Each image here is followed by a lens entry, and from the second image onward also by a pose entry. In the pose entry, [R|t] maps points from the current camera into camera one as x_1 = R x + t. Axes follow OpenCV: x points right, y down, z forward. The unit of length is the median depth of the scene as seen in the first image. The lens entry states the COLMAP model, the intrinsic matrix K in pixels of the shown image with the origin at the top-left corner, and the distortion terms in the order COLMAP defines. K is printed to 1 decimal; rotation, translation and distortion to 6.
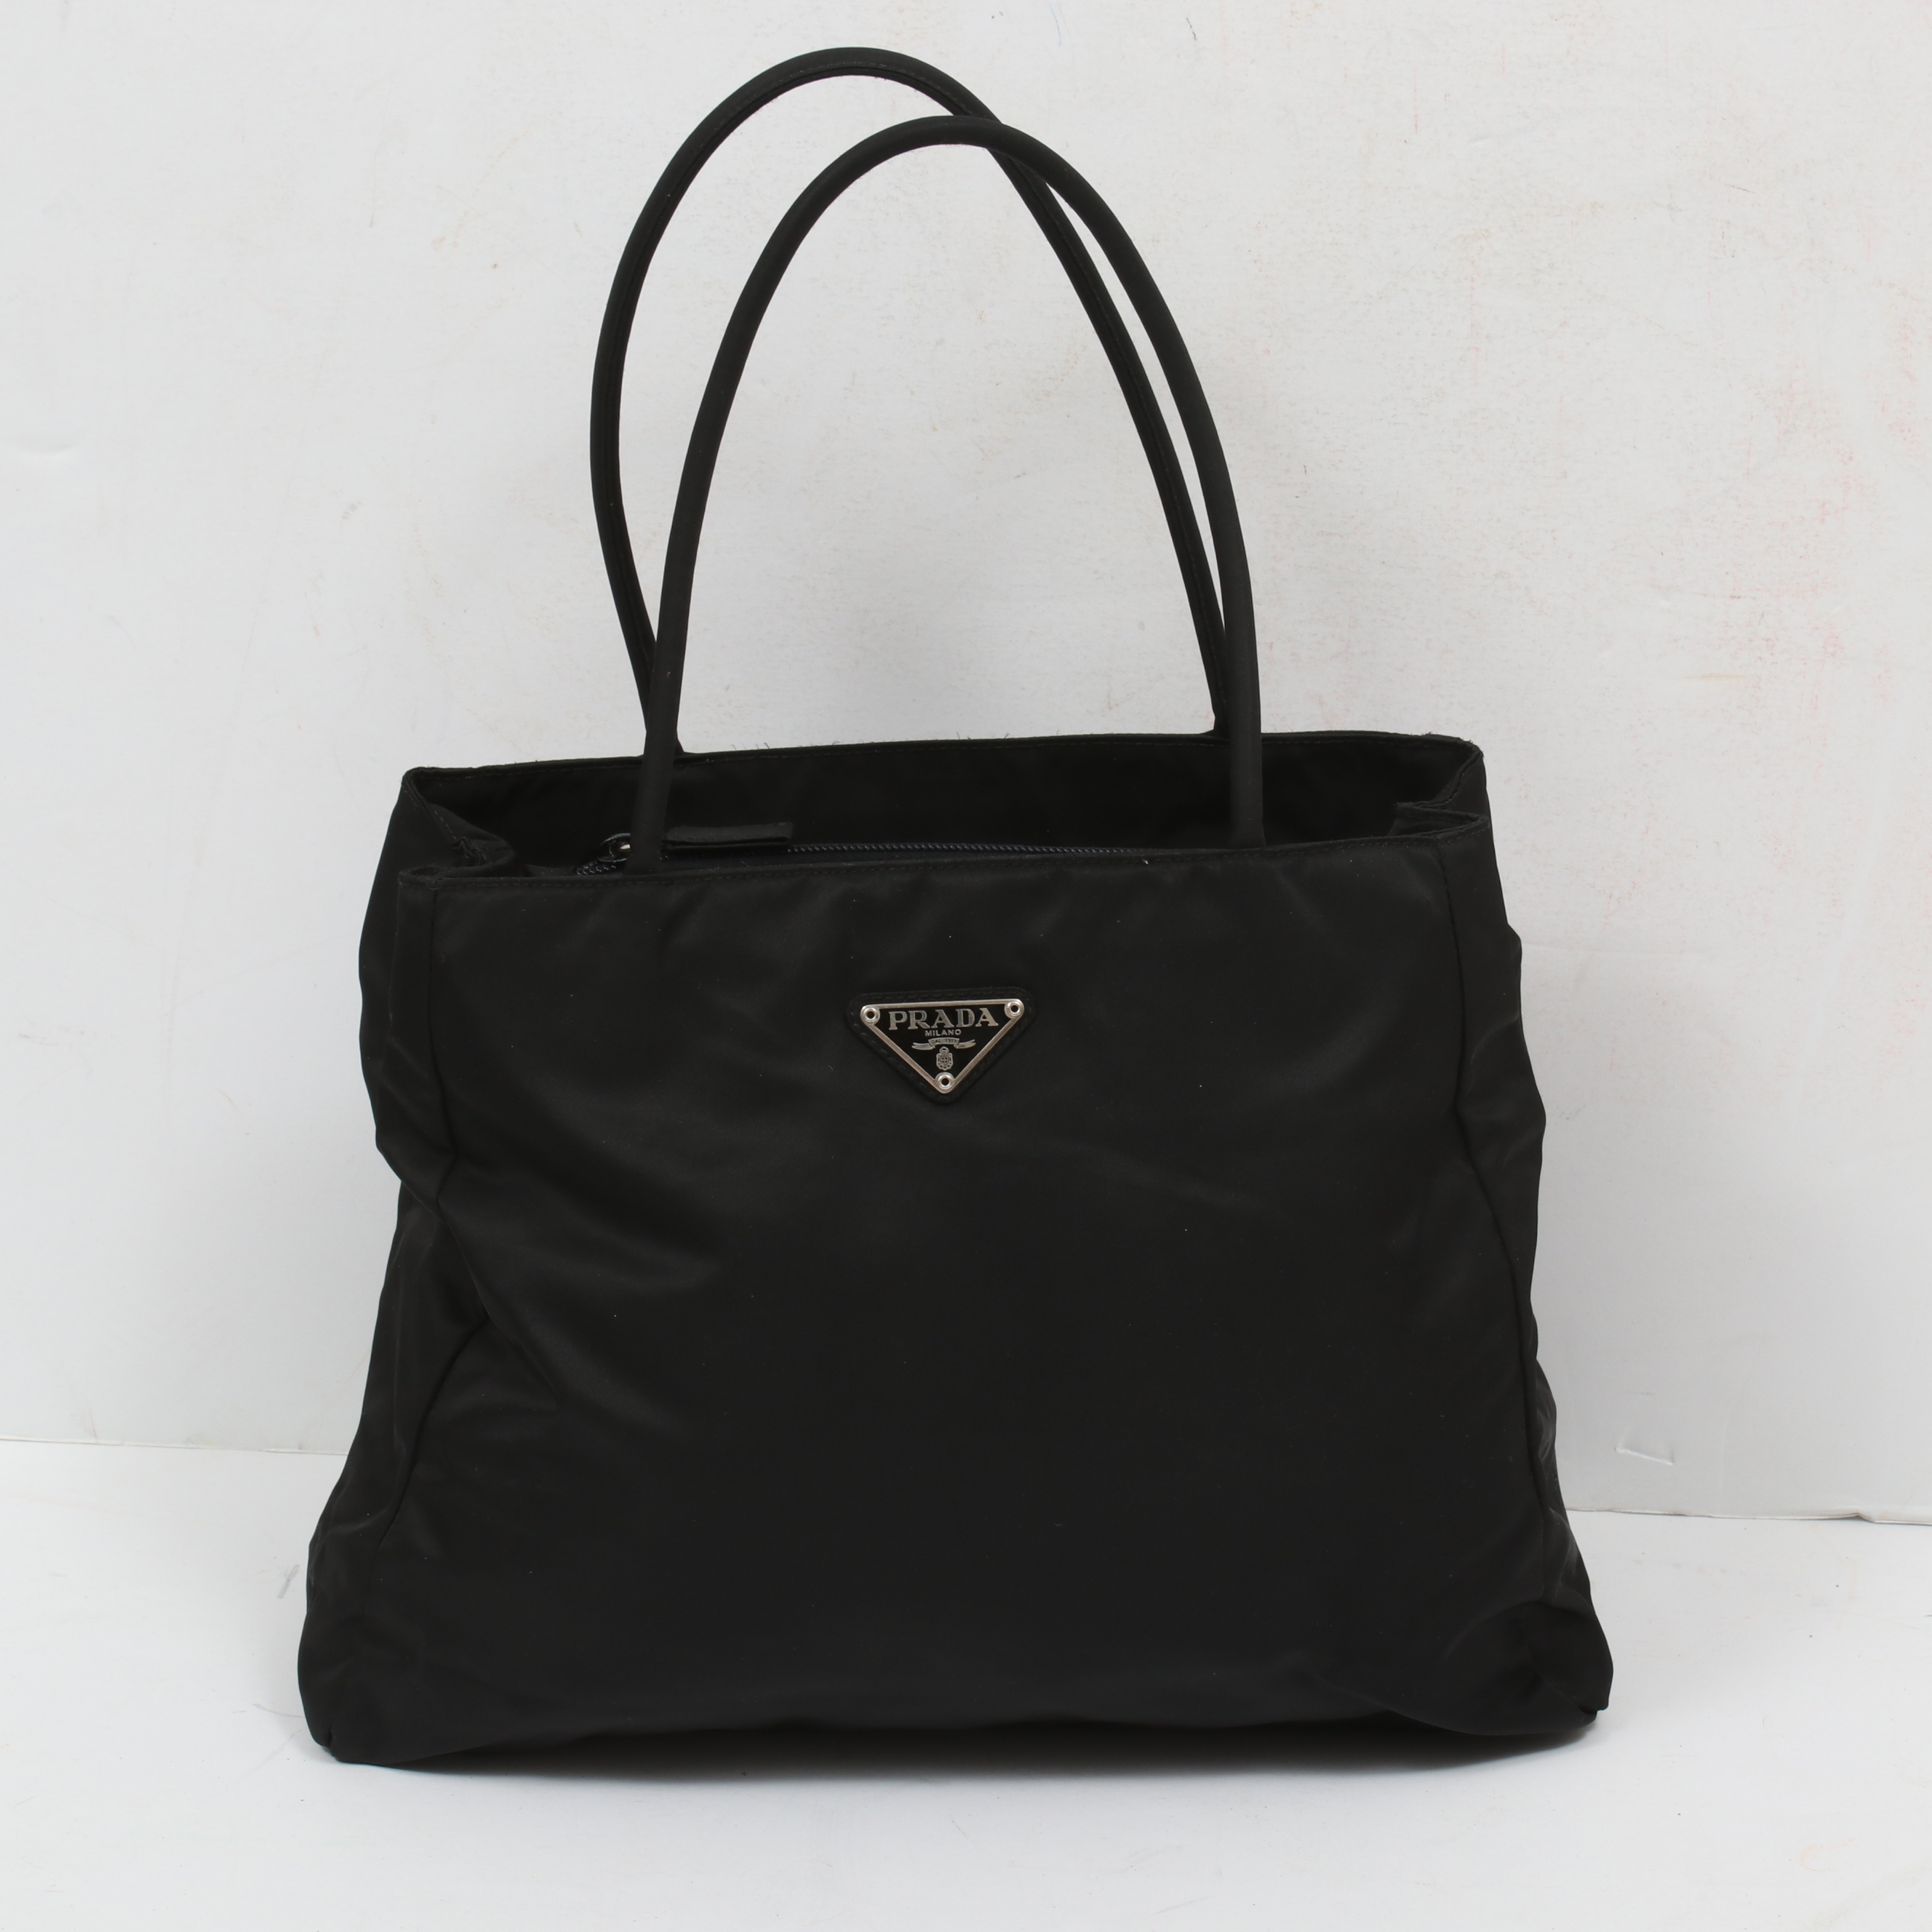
lens RADIAL K [[5434.3, 0, 967.6], [0, 5434.3, 963.4], [0, 0, 1]] dist [1.338523, 0.000000]
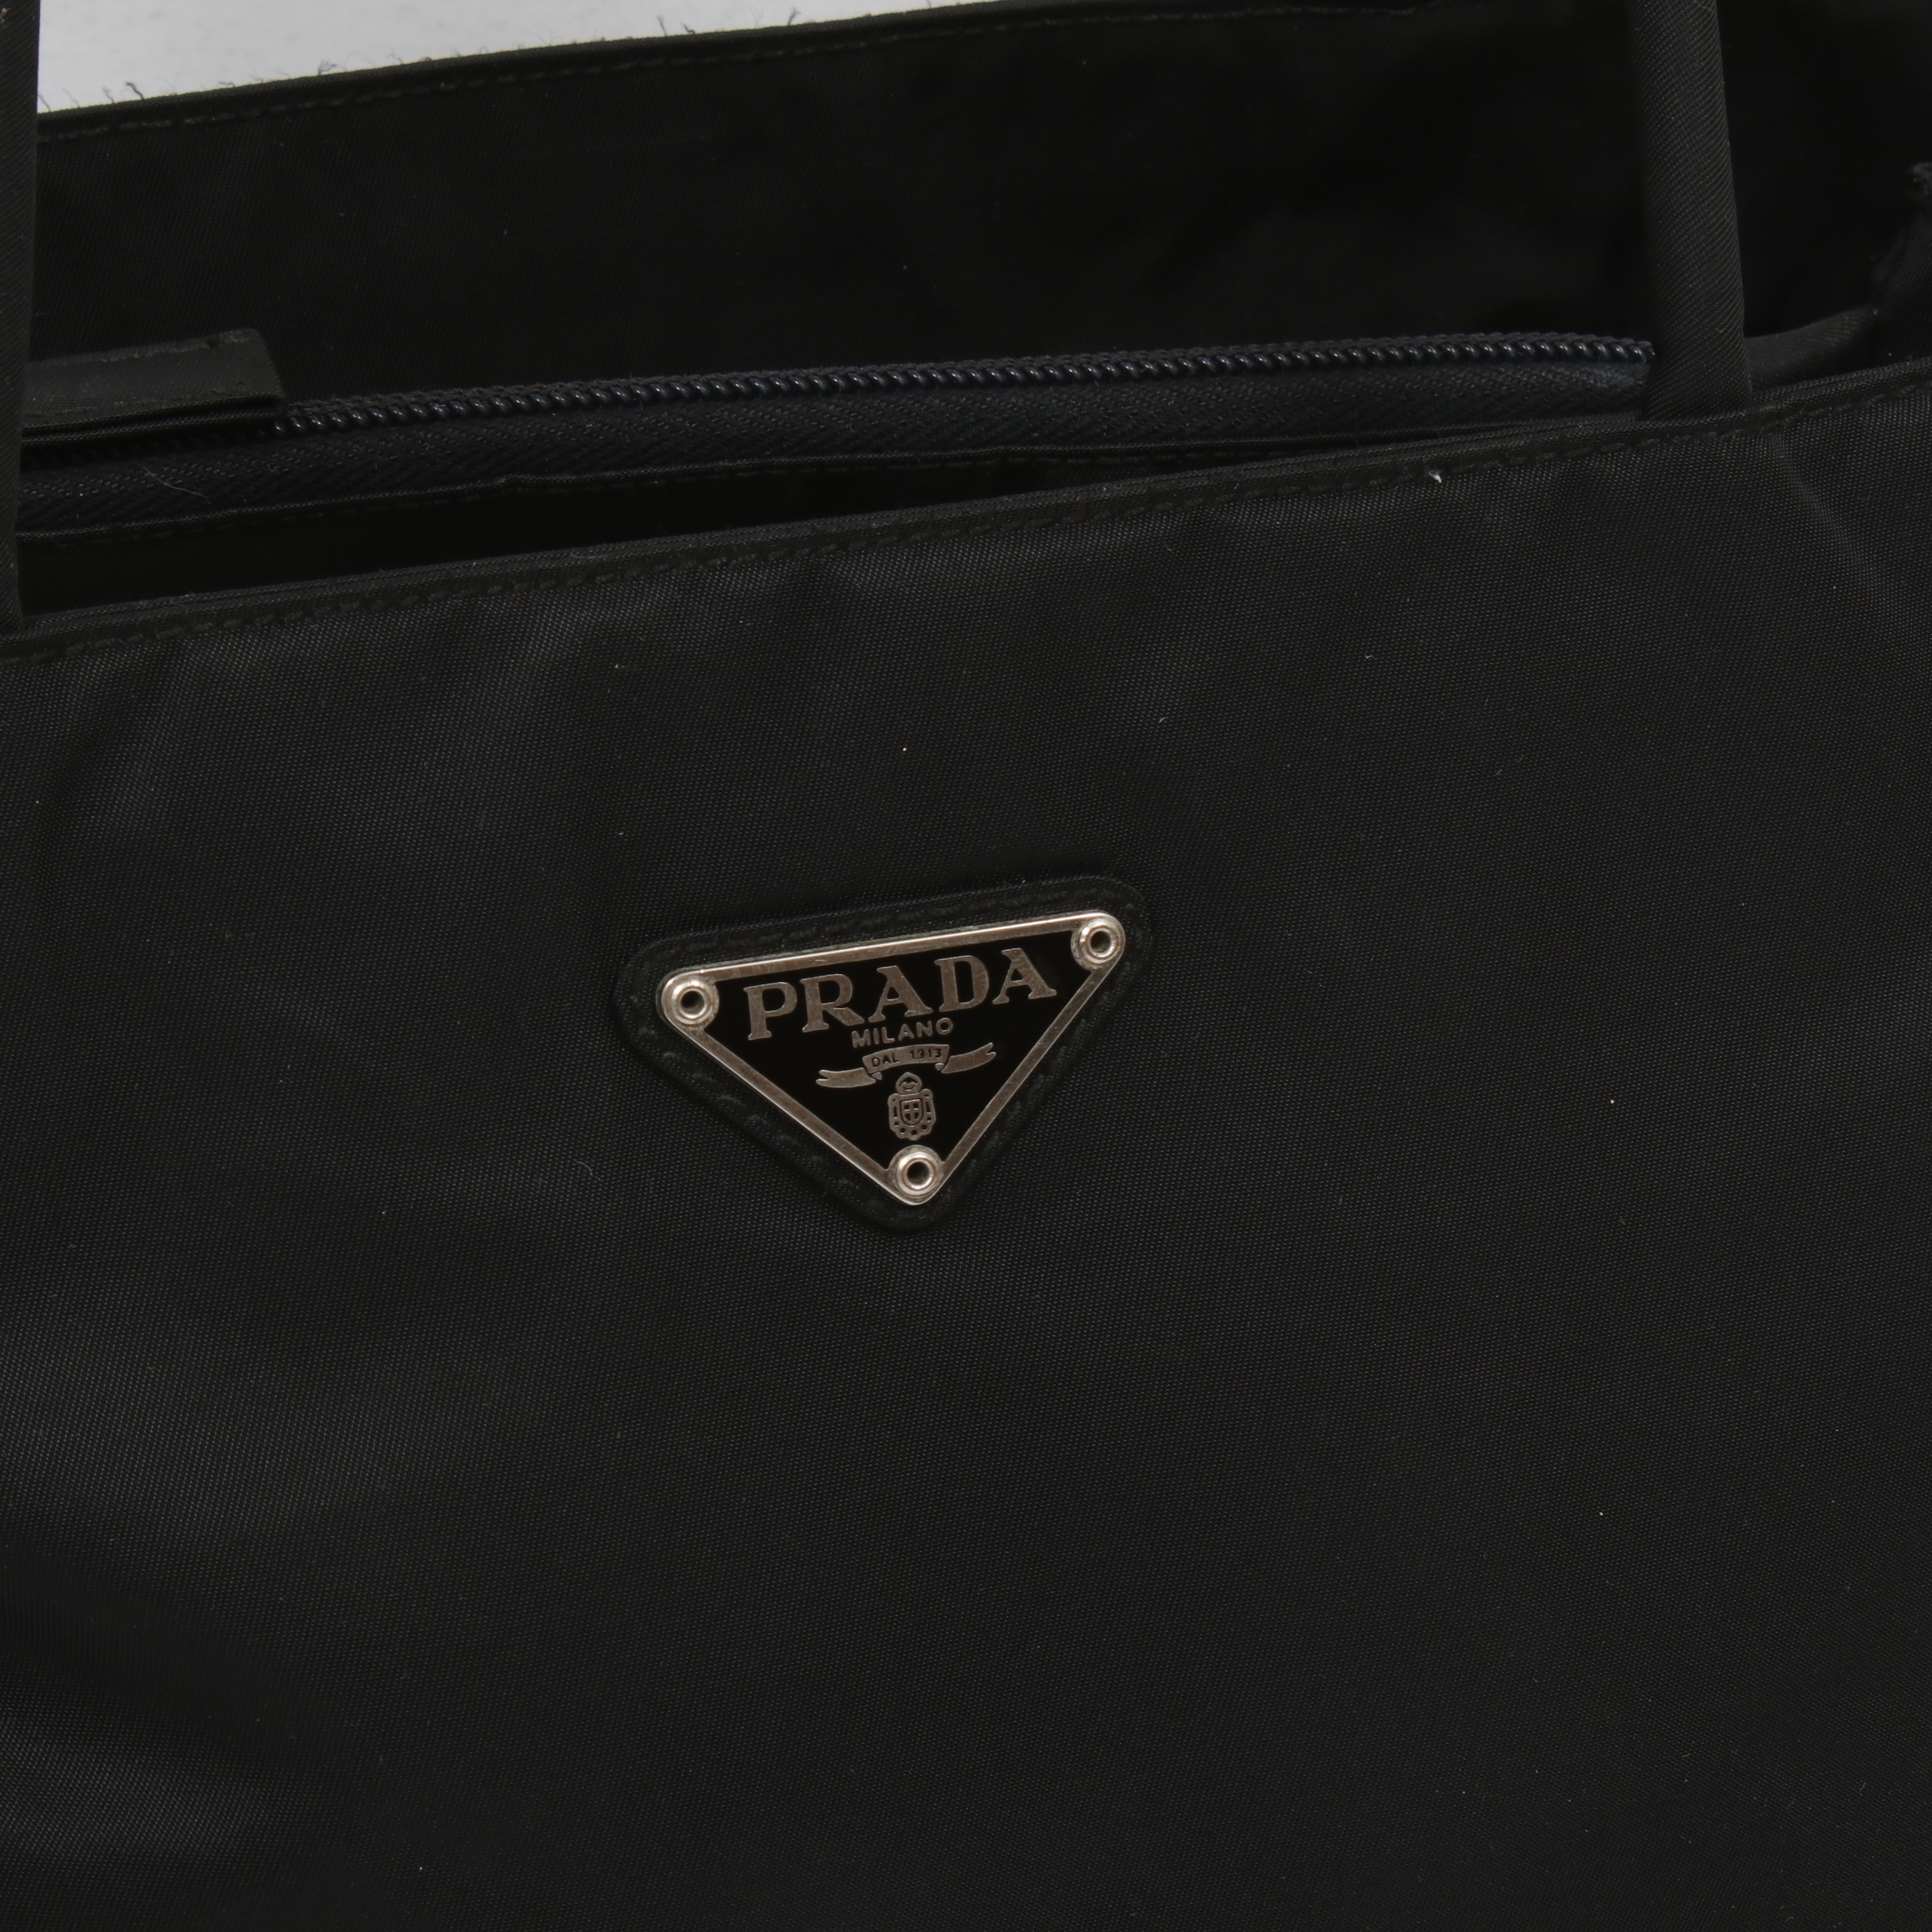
lens RADIAL K [[6854.7, 0, 965.6], [0, 6854.7, 967.3], [0, 0, 1]] dist [0.067229, 0.000000]
pose [[0.969904, -0.092562, 0.225206, -0.096443], [0.044968, 0.977109, 0.207935, -0.079792], [-0.239298, -0.191549, 0.951864, 0.593173]]
